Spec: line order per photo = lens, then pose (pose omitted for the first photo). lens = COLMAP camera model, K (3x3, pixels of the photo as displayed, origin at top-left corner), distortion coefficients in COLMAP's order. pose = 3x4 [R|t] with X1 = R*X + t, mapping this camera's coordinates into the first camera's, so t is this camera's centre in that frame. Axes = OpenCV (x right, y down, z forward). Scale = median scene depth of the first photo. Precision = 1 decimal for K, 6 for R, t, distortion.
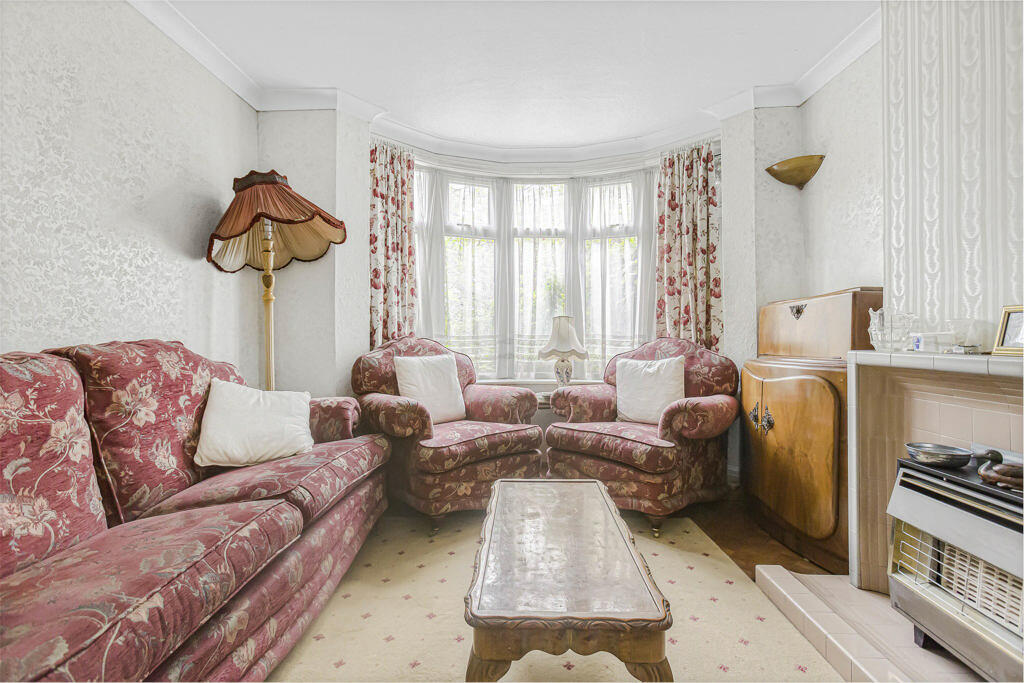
lens RADIAL K [[444.5, 0, 512.1], [0, 444.5, 336.7], [0, 0, 1]] dist [-0.004848, 0.000715]
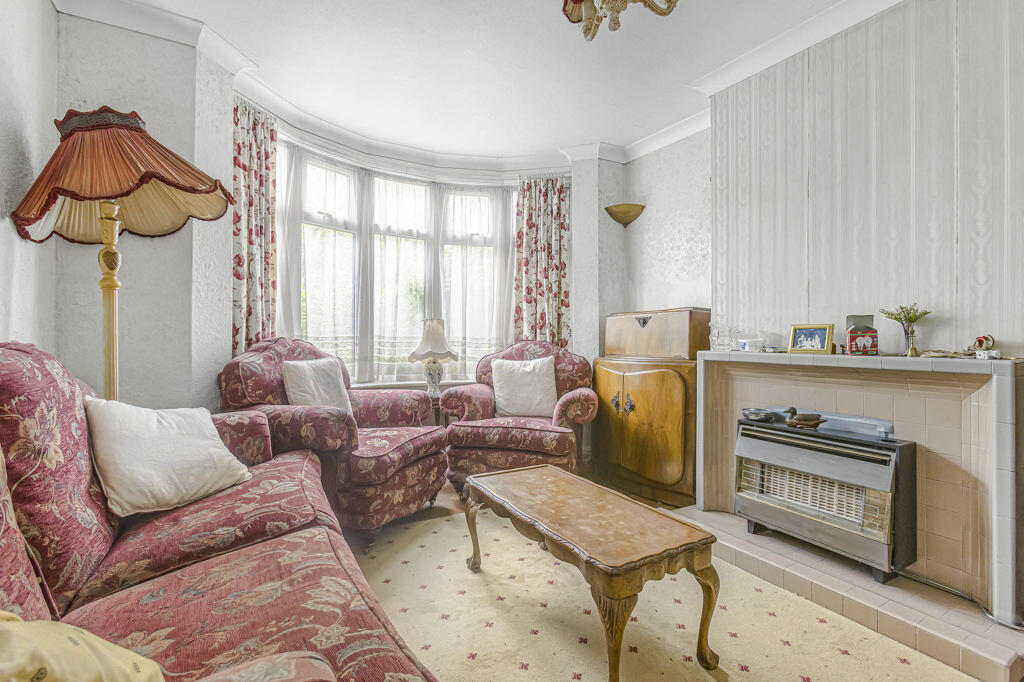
lens RADIAL K [[461.8, 0, 507.5], [0, 461.8, 336.0], [0, 0, 1]] dist [-0.013243, 0.007207]
pose [[0.853483, 0.009188, 0.521040, -0.354650], [-0.008165, 0.999958, -0.004259, -0.003703], [-0.521057, -0.000620, 0.853522, 0.018546]]
